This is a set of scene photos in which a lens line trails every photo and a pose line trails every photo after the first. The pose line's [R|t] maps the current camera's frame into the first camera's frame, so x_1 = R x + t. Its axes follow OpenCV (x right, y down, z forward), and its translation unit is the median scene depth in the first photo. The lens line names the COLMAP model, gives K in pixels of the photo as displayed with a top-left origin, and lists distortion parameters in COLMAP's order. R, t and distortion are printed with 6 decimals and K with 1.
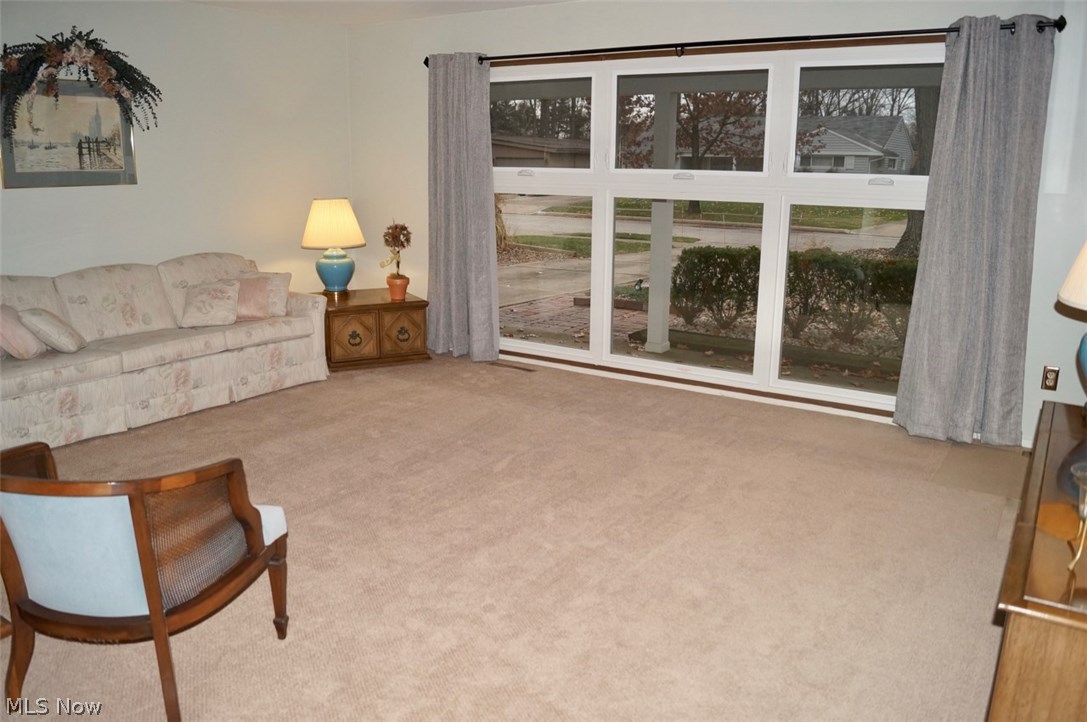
lens RADIAL K [[841.5, 0, 534.9], [0, 841.5, 366.0], [0, 0, 1]] dist [-0.079958, 0.000289]
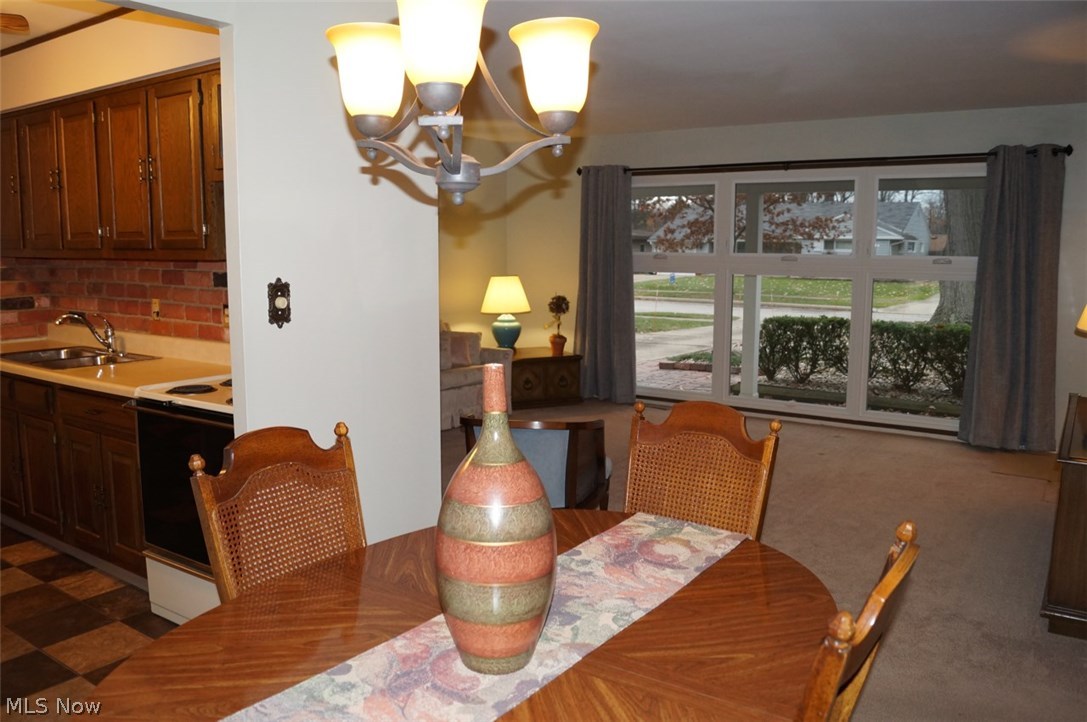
lens RADIAL K [[841.5, 0, 534.9], [0, 841.5, 366.0], [0, 0, 1]] dist [-0.079958, 0.000289]
pose [[0.999813, -0.002024, -0.019229, -0.203977], [0.000116, 0.995119, -0.098681, 0.075185], [0.019335, 0.098660, 0.994933, -0.314032]]
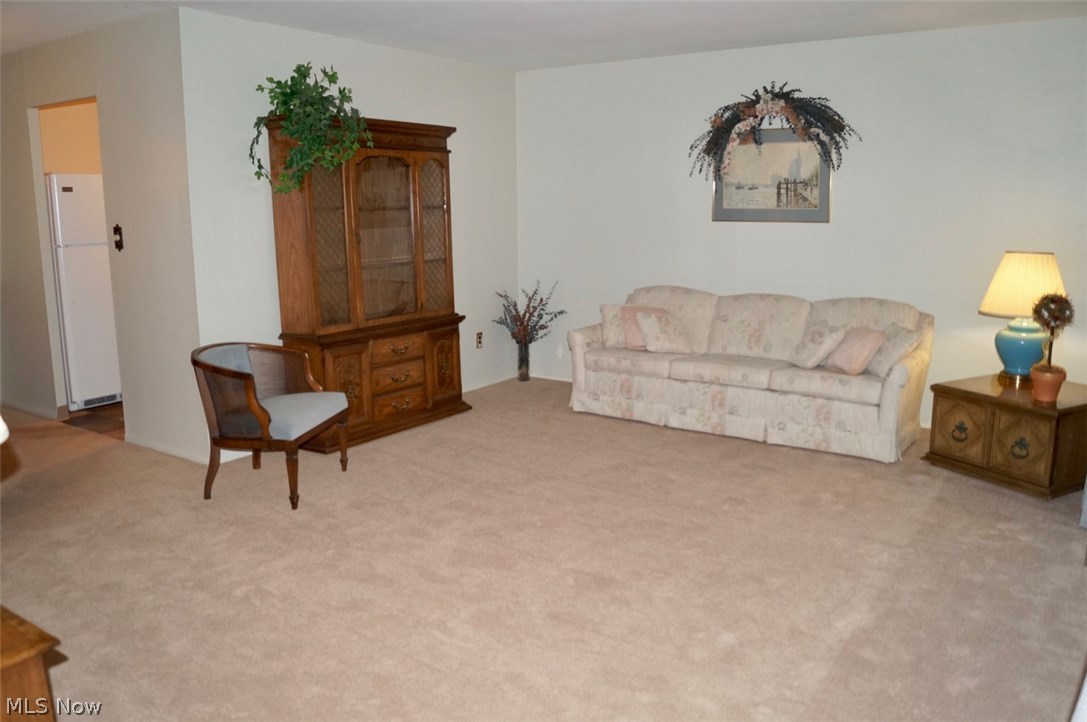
lens RADIAL K [[841.5, 0, 534.9], [0, 841.5, 366.0], [0, 0, 1]] dist [-0.079958, 0.000289]
pose [[-0.004600, 0.179316, -0.983781, 0.587022], [-0.232954, 0.956532, 0.175439, -0.150210], [0.972477, 0.229983, 0.037373, 0.659586]]
